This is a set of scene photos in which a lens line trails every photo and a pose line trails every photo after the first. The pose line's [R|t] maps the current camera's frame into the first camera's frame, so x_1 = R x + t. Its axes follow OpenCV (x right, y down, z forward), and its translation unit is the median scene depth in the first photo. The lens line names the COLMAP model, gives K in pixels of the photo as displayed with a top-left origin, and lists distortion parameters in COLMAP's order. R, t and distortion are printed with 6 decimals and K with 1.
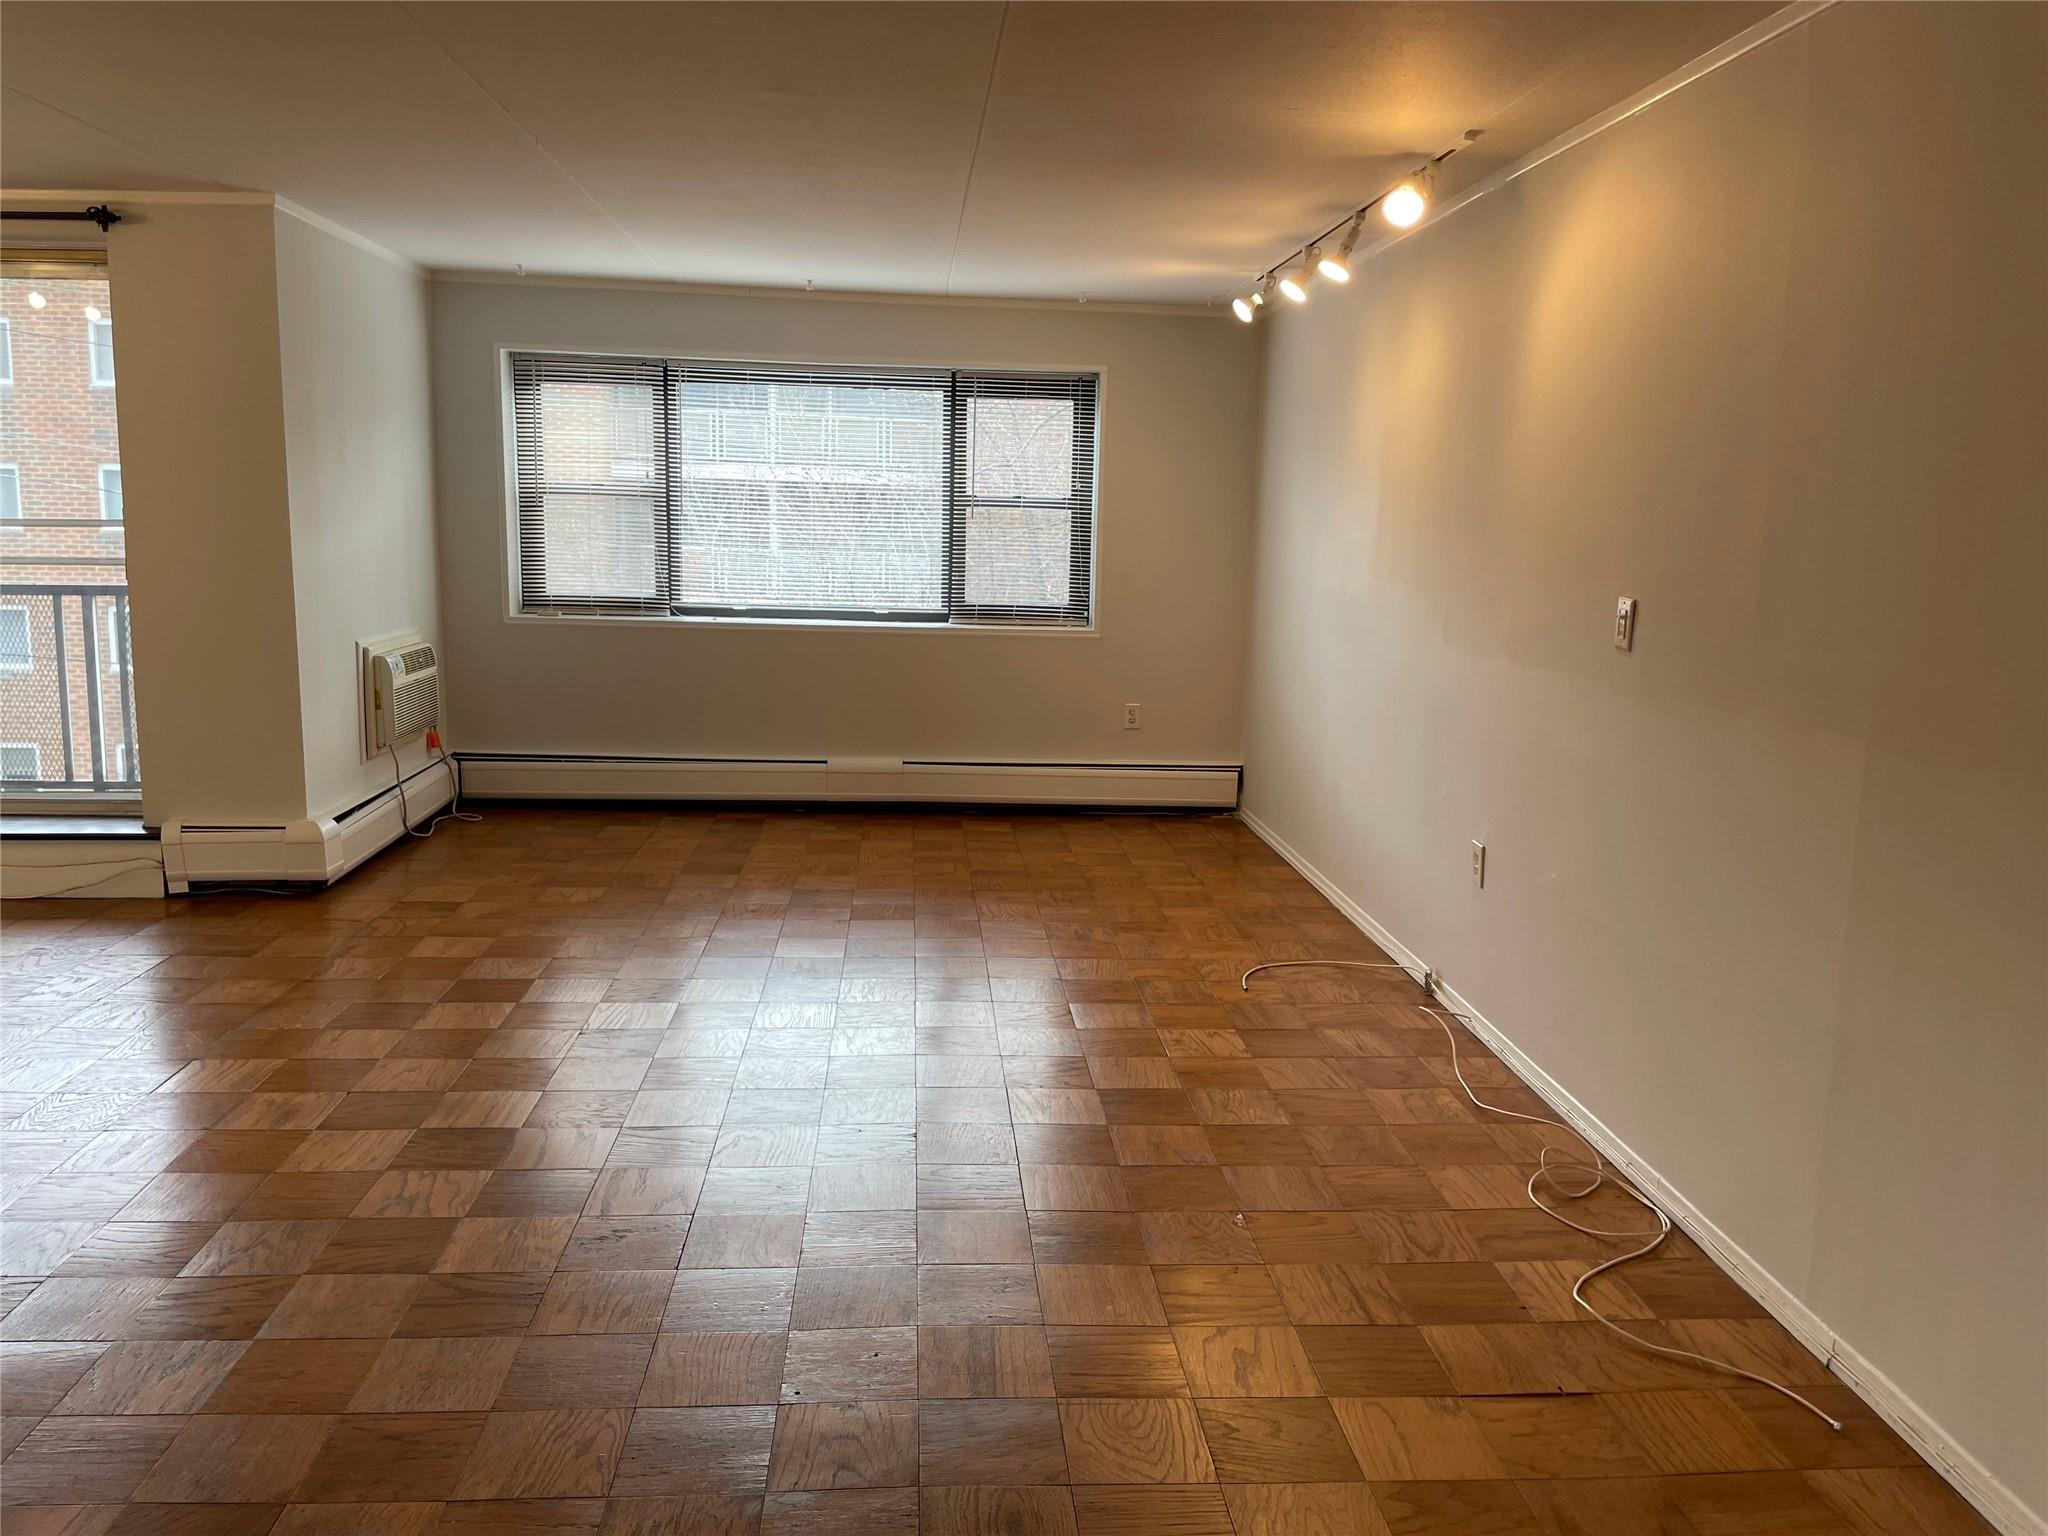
lens RADIAL K [[1556.0, 0, 1038.2], [0, 1556.0, 747.8], [0, 0, 1]] dist [0.049437, -0.052995]
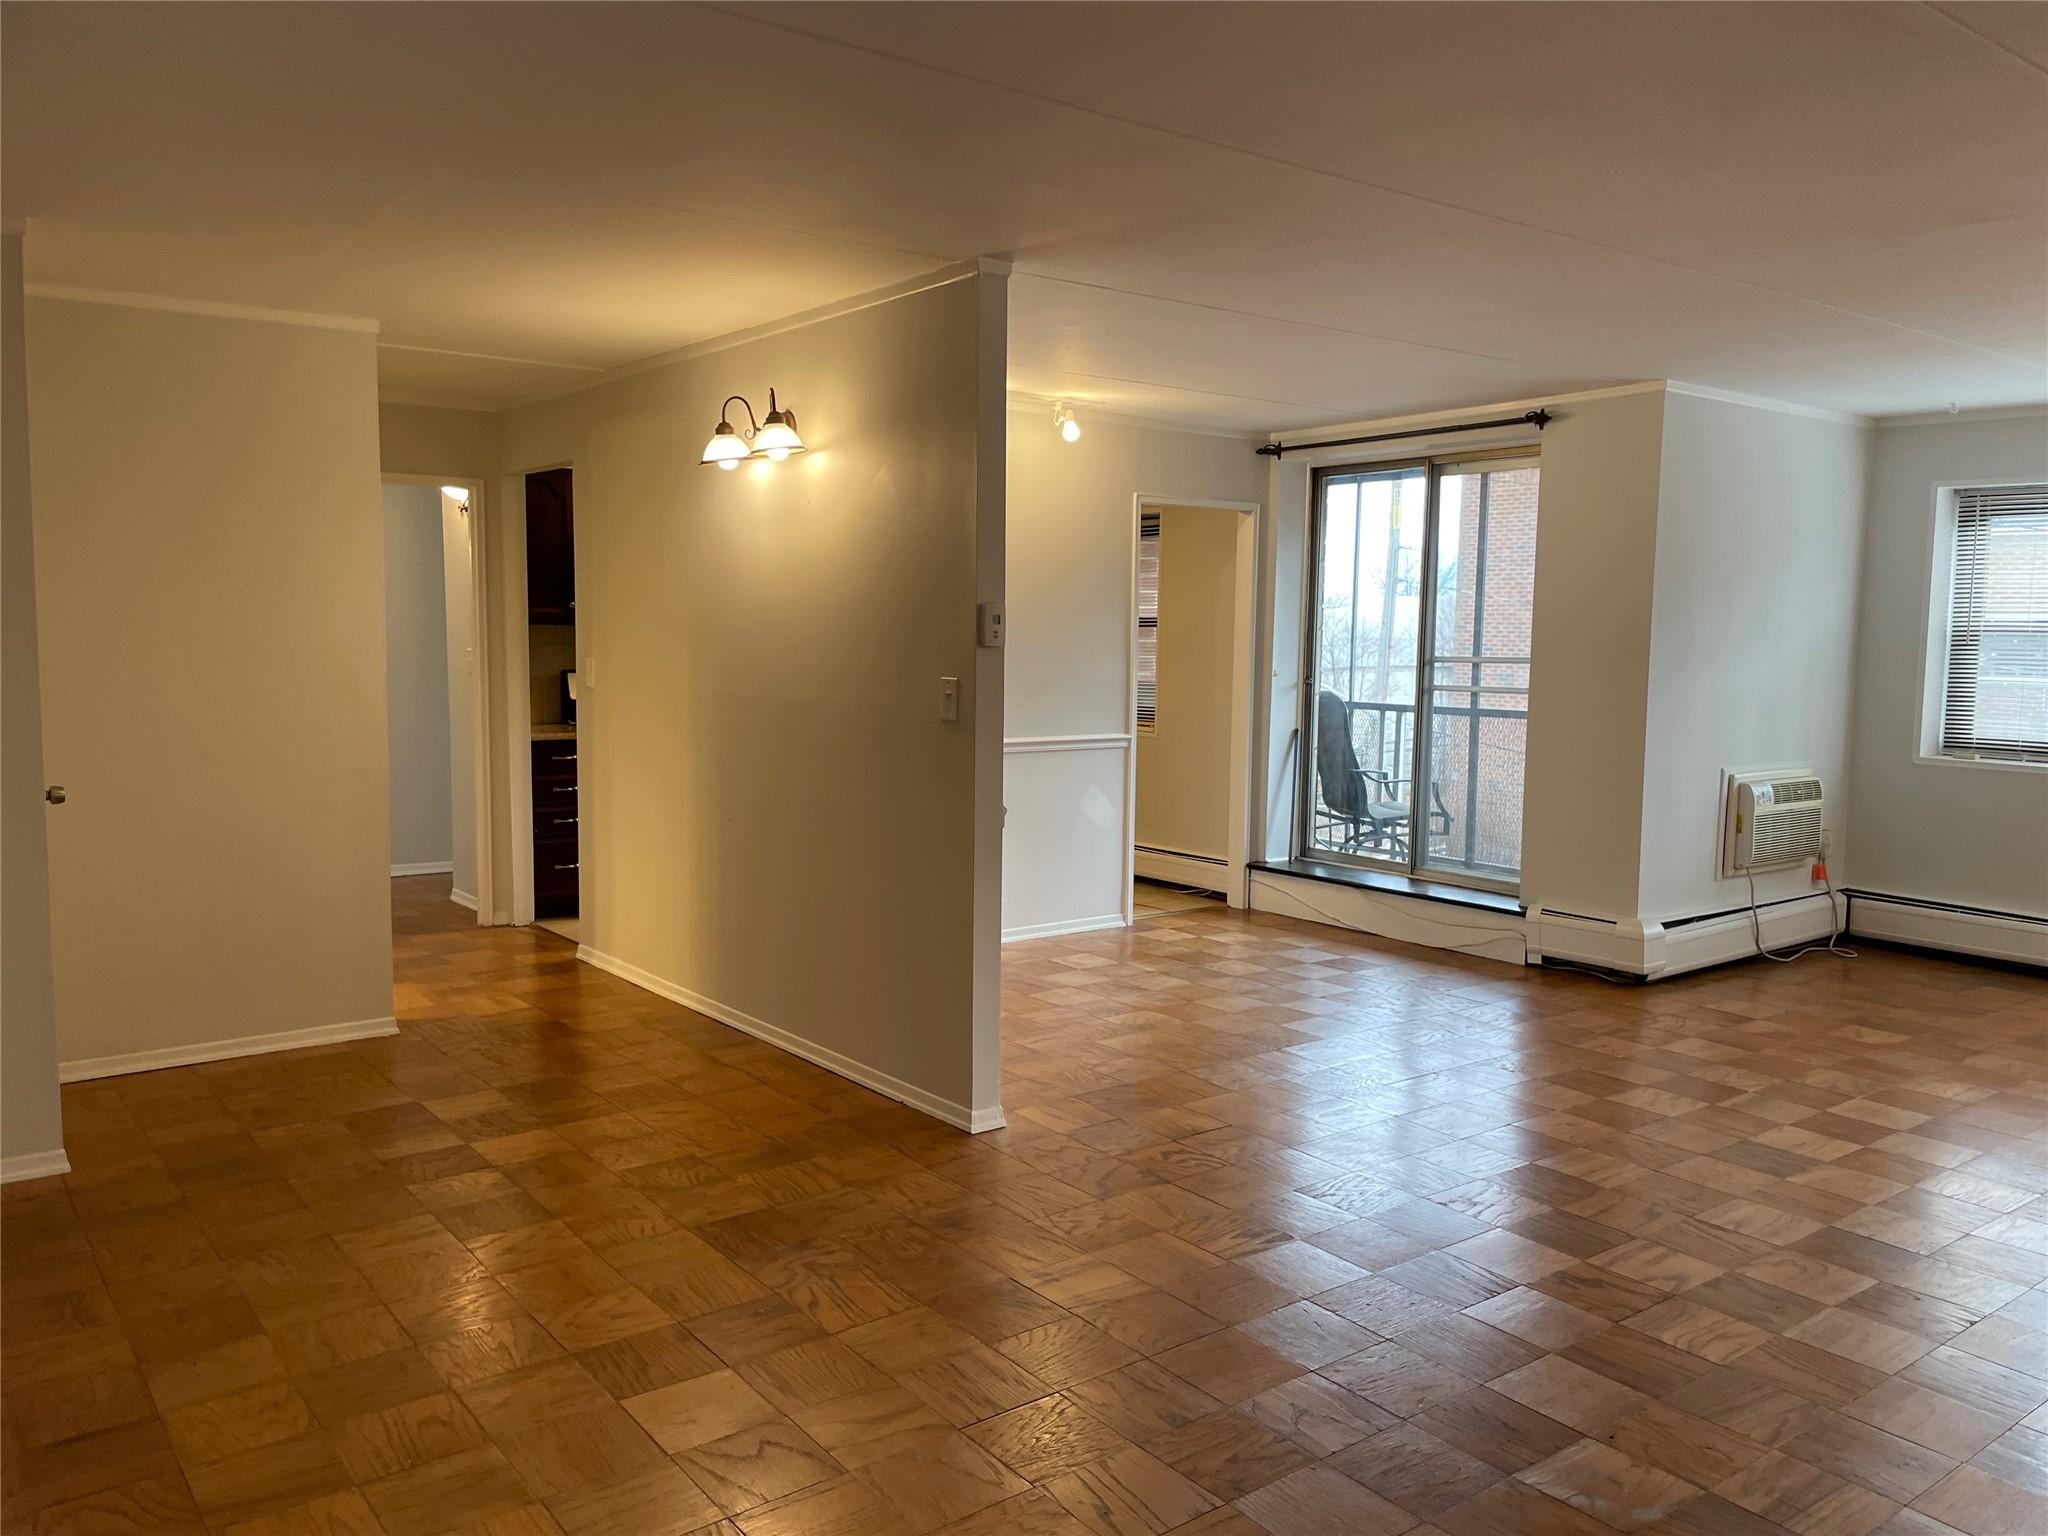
lens RADIAL K [[1556.0, 0, 1028.6], [0, 1556.0, 775.8], [0, 0, 1]] dist [0.049437, -0.052995]
pose [[0.537322, 0.064016, -0.840944, 0.219142], [-0.128670, 0.991665, -0.006725, 0.006454], [0.833504, 0.111818, 0.541081, 0.009823]]
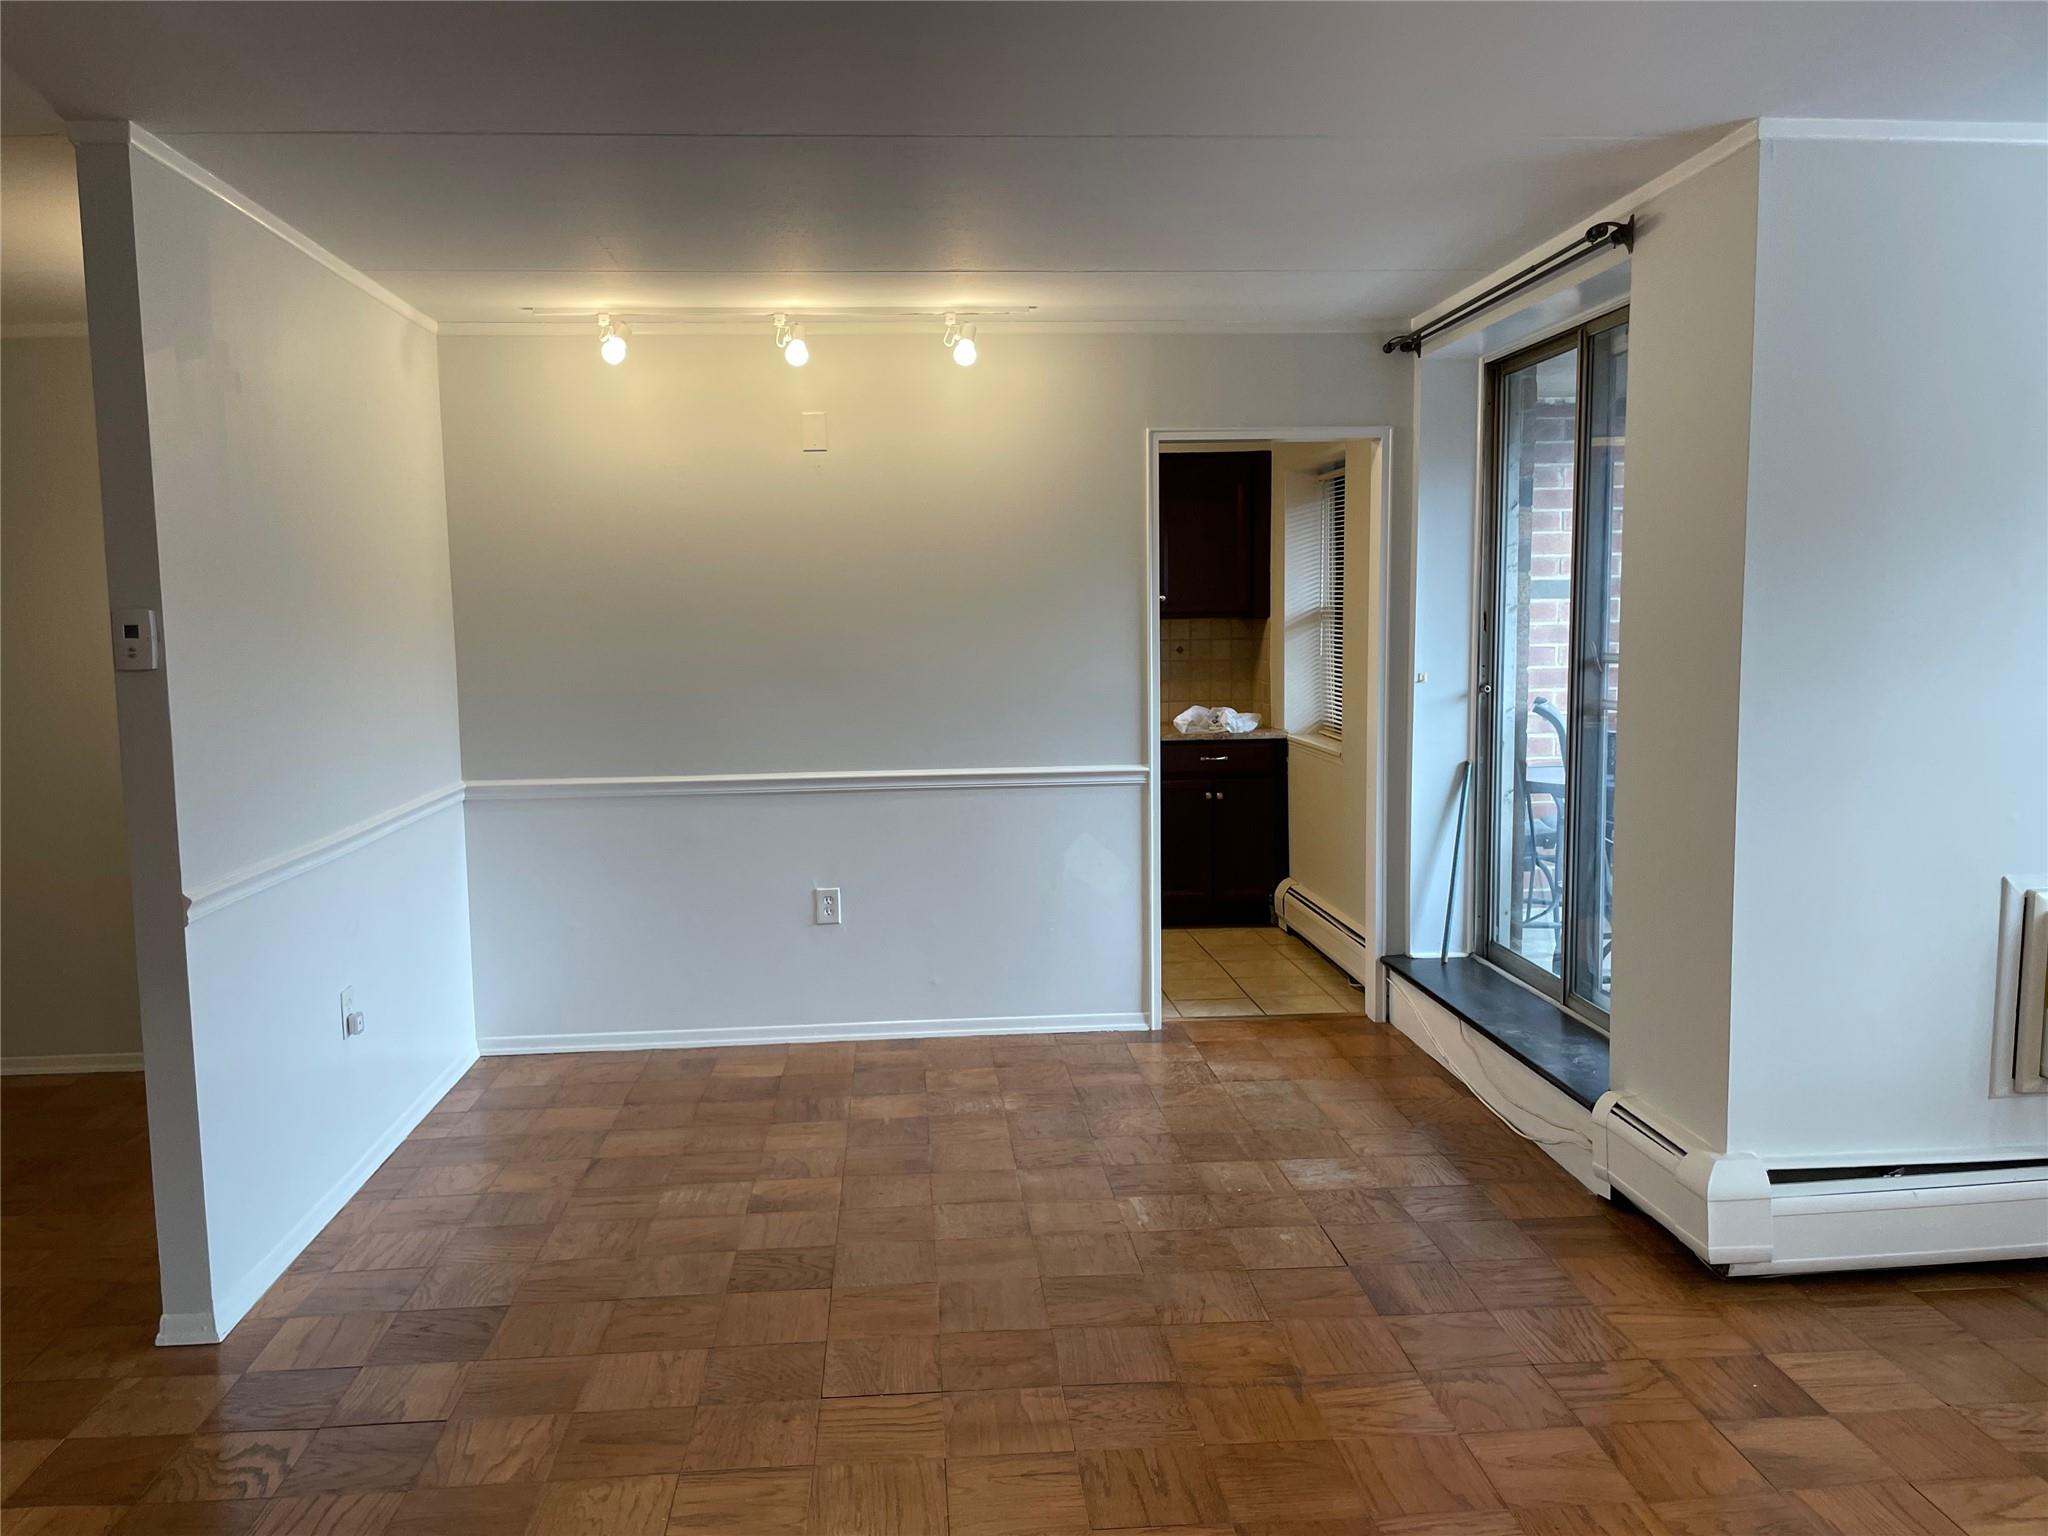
lens RADIAL K [[1556.0, 0, 1009.3], [0, 1556.0, 772.3], [0, 0, 1]] dist [0.049437, -0.052995]
pose [[-0.021324, 0.082570, -0.996357, 0.113171], [-0.136243, 0.987047, 0.084714, -0.101852], [0.990446, 0.137553, -0.009798, 0.648140]]
